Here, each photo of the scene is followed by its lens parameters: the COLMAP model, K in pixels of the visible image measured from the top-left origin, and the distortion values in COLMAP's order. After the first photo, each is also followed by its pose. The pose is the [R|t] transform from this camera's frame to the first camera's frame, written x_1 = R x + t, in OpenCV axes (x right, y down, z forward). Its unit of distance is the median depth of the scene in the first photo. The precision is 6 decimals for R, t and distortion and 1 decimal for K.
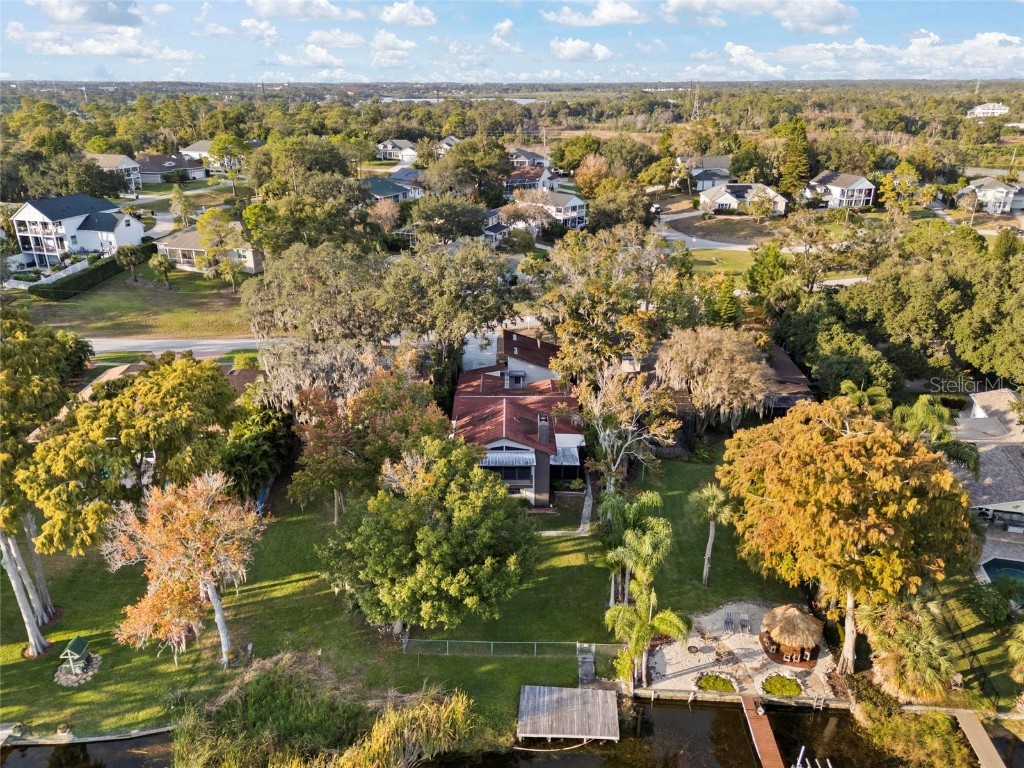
lens RADIAL K [[736.6, 0, 512.0], [0, 736.6, 384.0], [0, 0, 1]] dist [0.073451, -0.073165]
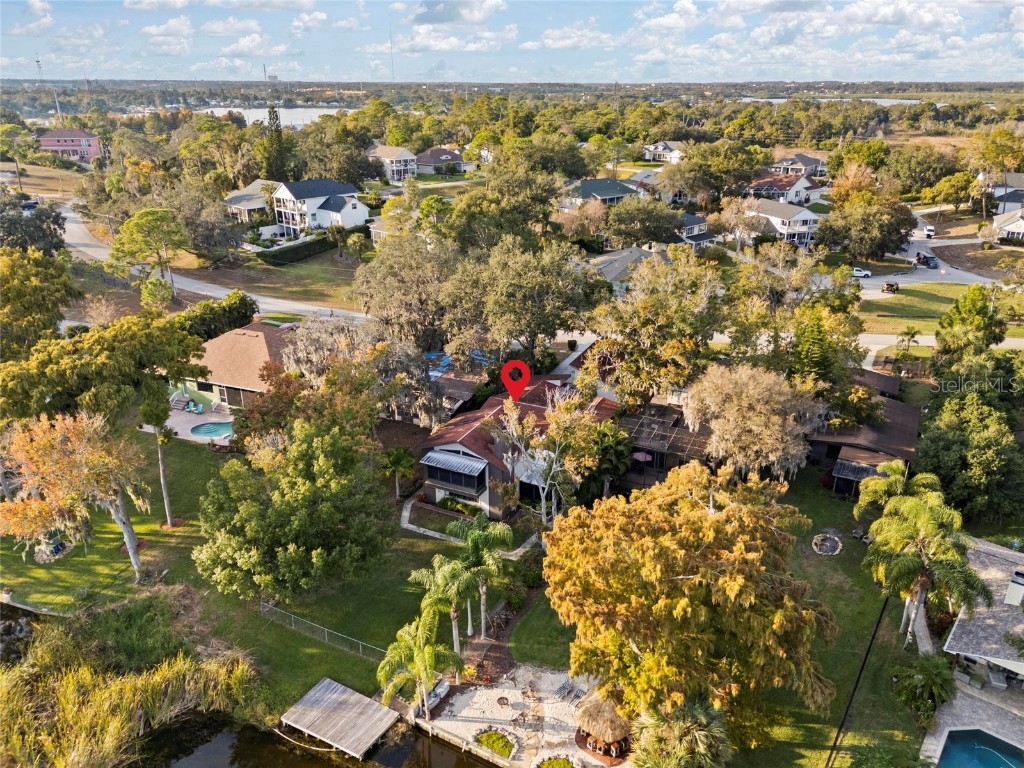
lens RADIAL K [[736.6, 0, 512.0], [0, 736.6, 384.0], [0, 0, 1]] dist [0.073451, -0.073165]
pose [[0.903293, 0.165609, -0.395771, 0.211140], [-0.165720, 0.985580, 0.034177, -0.024190], [0.395724, 0.034715, 0.917713, 0.055540]]
